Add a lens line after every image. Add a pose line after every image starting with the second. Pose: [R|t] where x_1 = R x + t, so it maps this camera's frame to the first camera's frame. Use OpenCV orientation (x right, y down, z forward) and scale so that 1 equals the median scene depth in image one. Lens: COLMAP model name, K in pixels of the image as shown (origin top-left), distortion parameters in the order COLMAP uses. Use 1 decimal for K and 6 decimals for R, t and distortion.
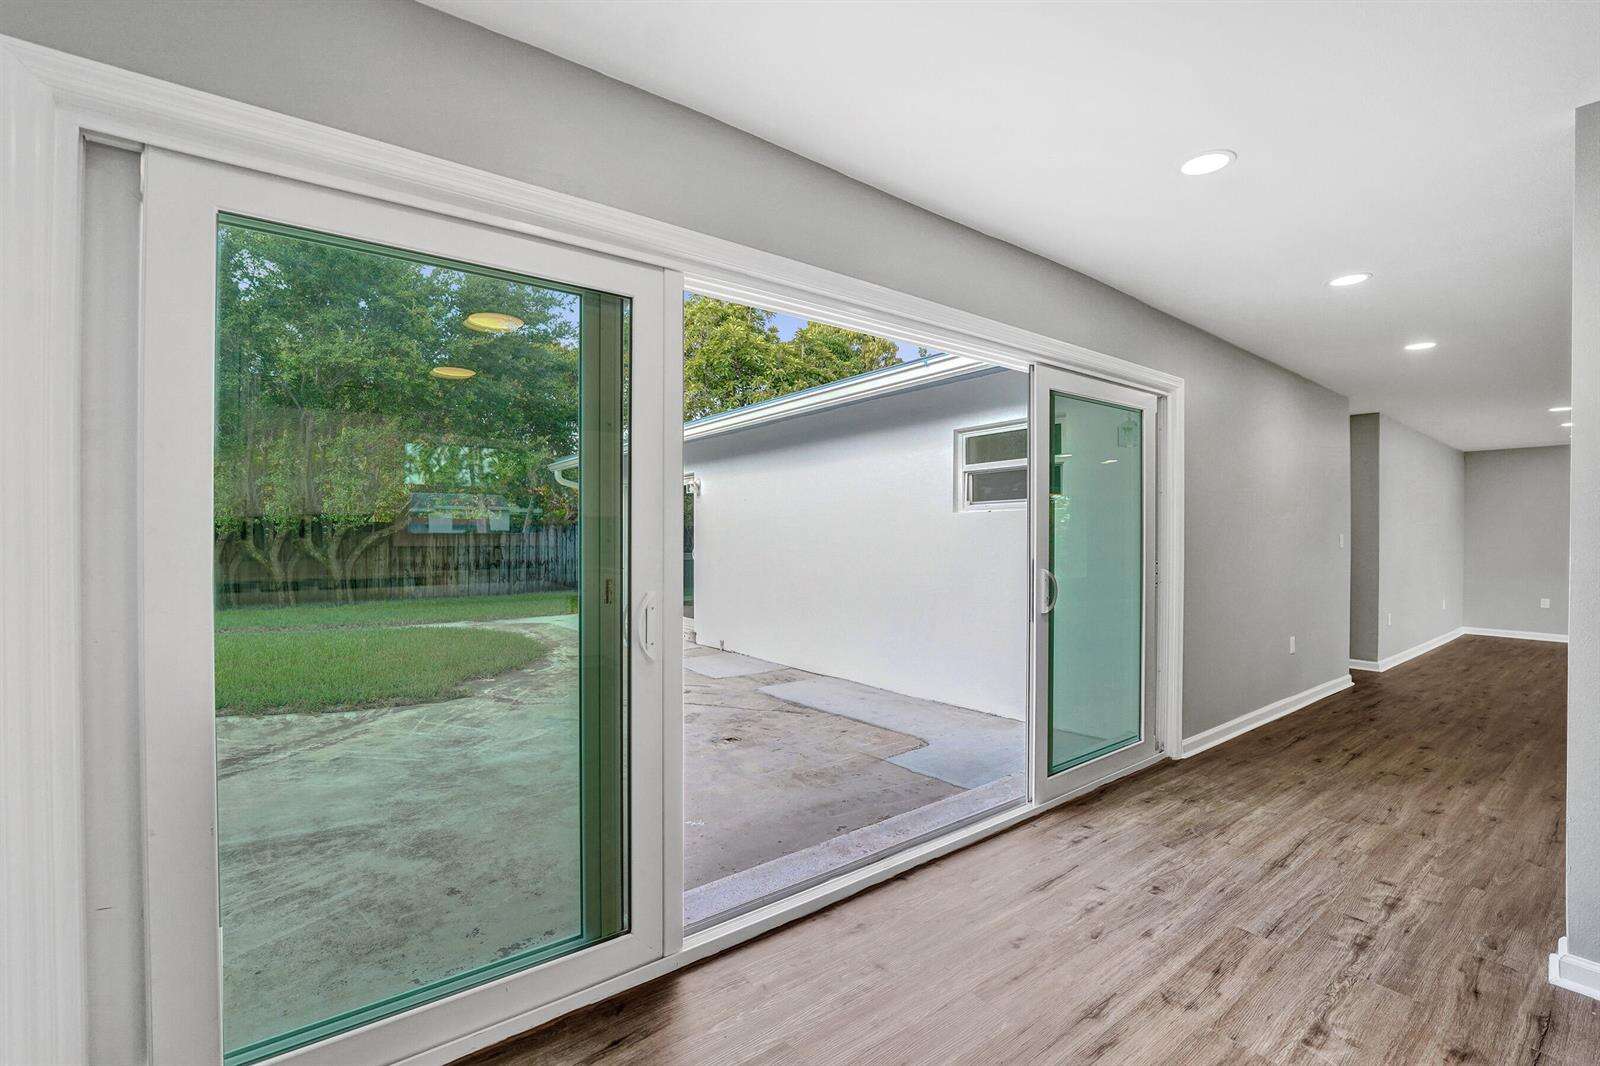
lens RADIAL K [[670.4, 0, 788.9], [0, 670.4, 537.8], [0, 0, 1]] dist [-0.011708, 0.000096]
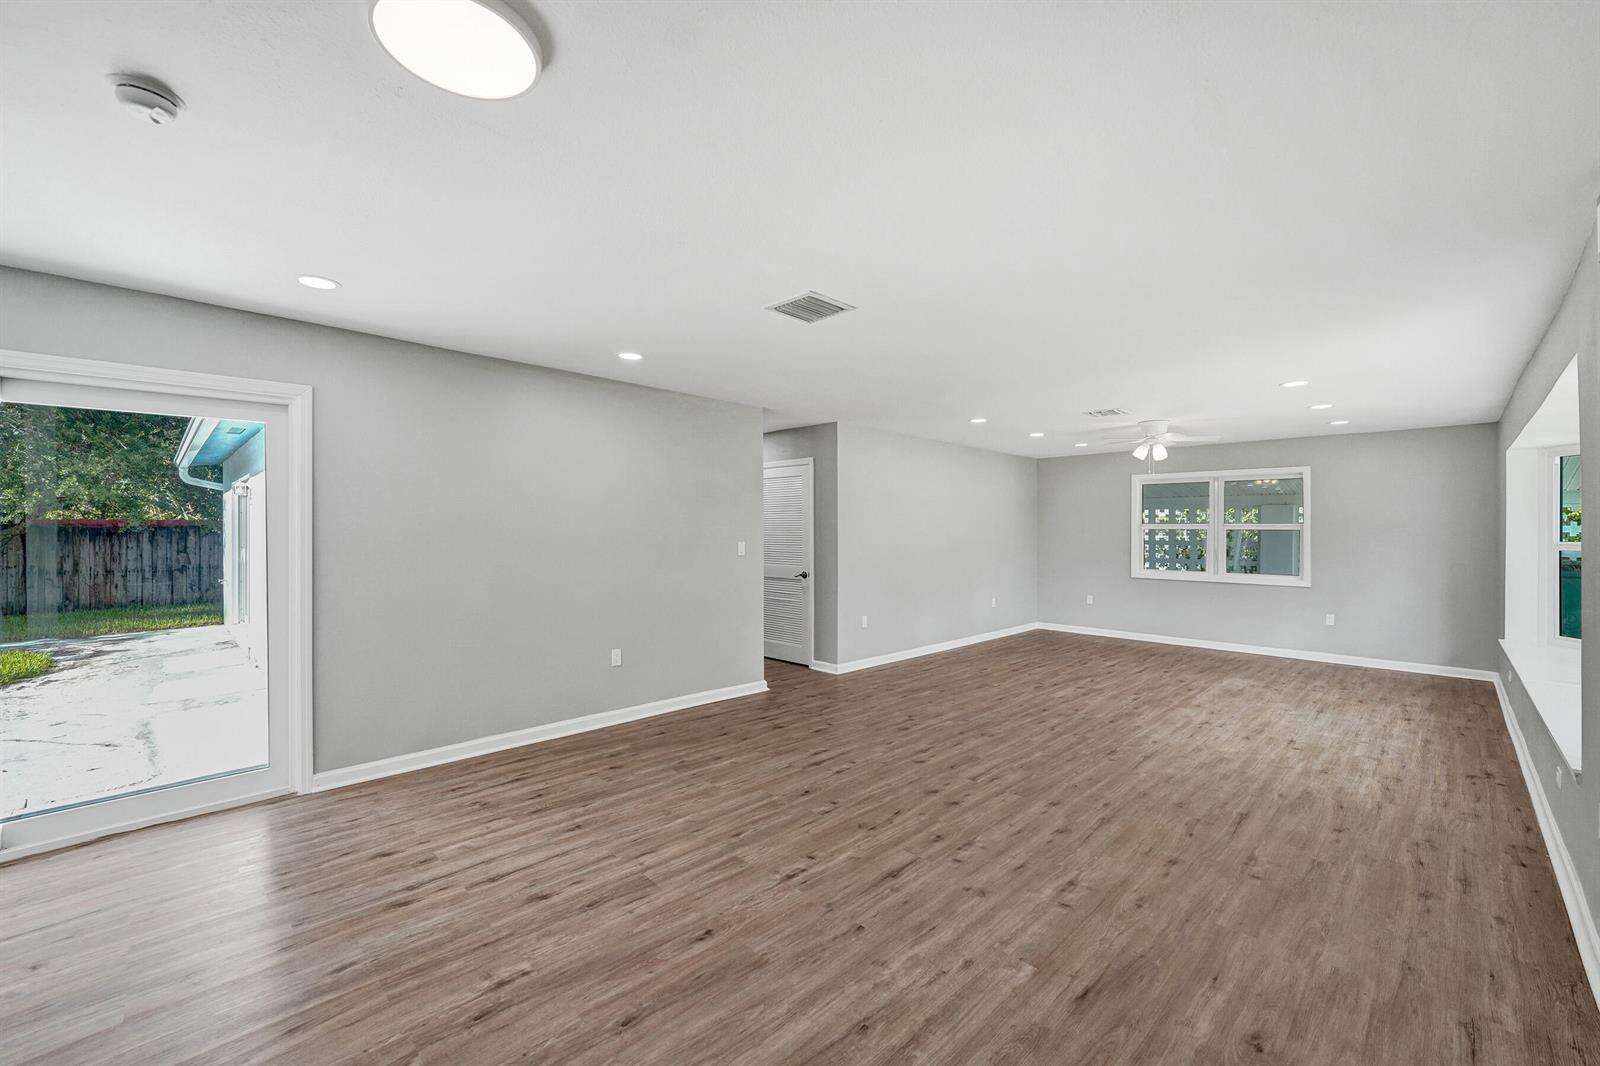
lens RADIAL K [[656.1, 0, 793.6], [0, 656.1, 531.4], [0, 0, 1]] dist [-0.001267, -0.000269]
pose [[0.989850, -0.004184, 0.142056, 1.300773], [0.004633, 0.999985, -0.002831, -0.033005], [-0.142042, 0.003461, 0.989855, 0.002218]]
